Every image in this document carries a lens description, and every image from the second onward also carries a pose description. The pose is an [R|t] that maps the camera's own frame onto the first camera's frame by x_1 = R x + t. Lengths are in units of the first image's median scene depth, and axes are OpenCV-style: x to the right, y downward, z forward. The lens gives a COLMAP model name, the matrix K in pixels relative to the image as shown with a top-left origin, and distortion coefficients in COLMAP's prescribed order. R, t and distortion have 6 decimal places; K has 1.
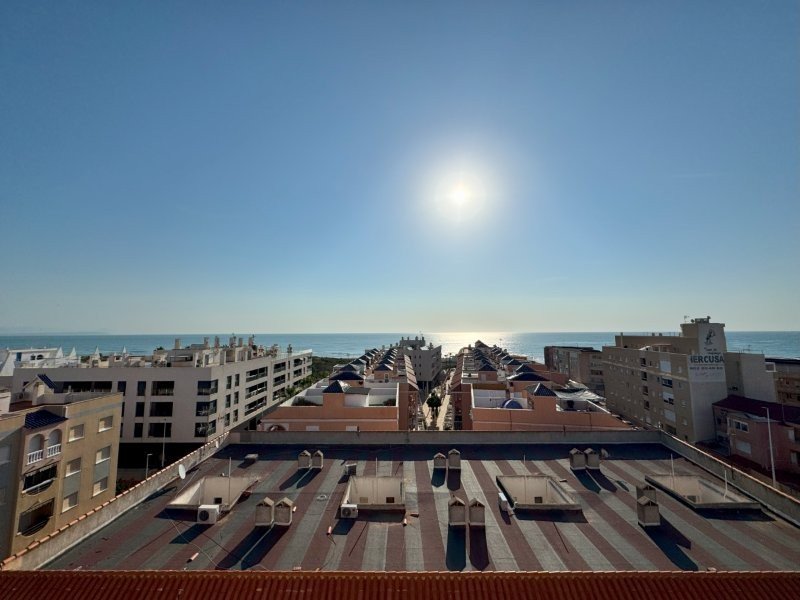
lens RADIAL K [[317.6, 0, 396.5], [0, 317.6, 297.5], [0, 0, 1]] dist [-0.000907, -0.000023]
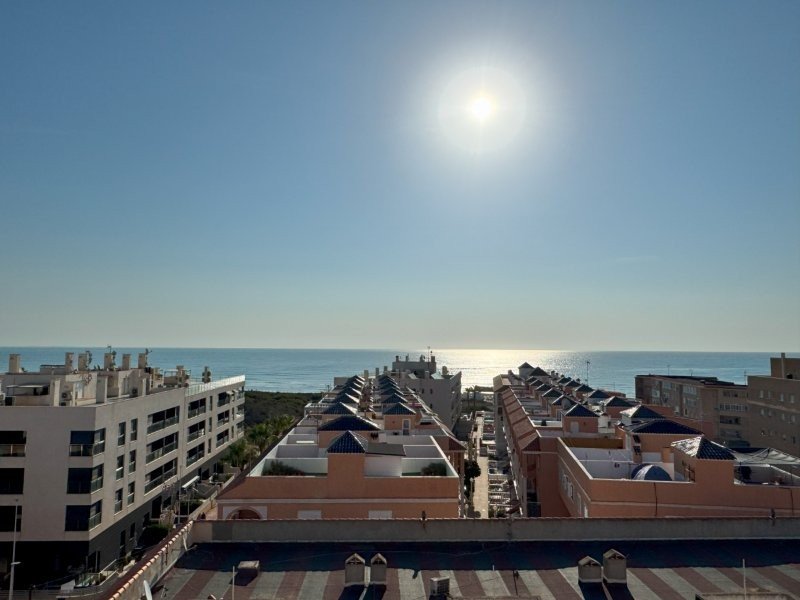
lens RADIAL K [[558.7, 0, 394.7], [0, 558.7, 305.6], [0, 0, 1]] dist [-0.003079, 0.001066]
pose [[0.998486, 0.016677, 0.052411, -0.093975], [-0.018427, 0.999283, 0.033075, 0.002370], [-0.051822, -0.033991, 0.998078, 0.006962]]
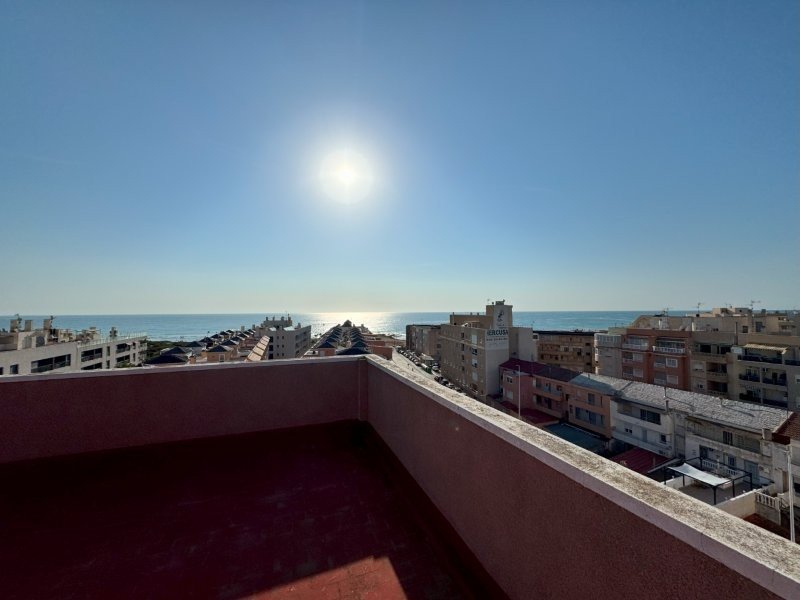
lens RADIAL K [[317.6, 0, 396.7], [0, 317.6, 296.5], [0, 0, 1]] dist [-0.000907, -0.000023]
pose [[0.935113, 0.015605, 0.354005, 0.106315], [-0.036656, 0.997930, 0.052837, -0.007836], [-0.352448, -0.062385, 0.933750, -0.069790]]
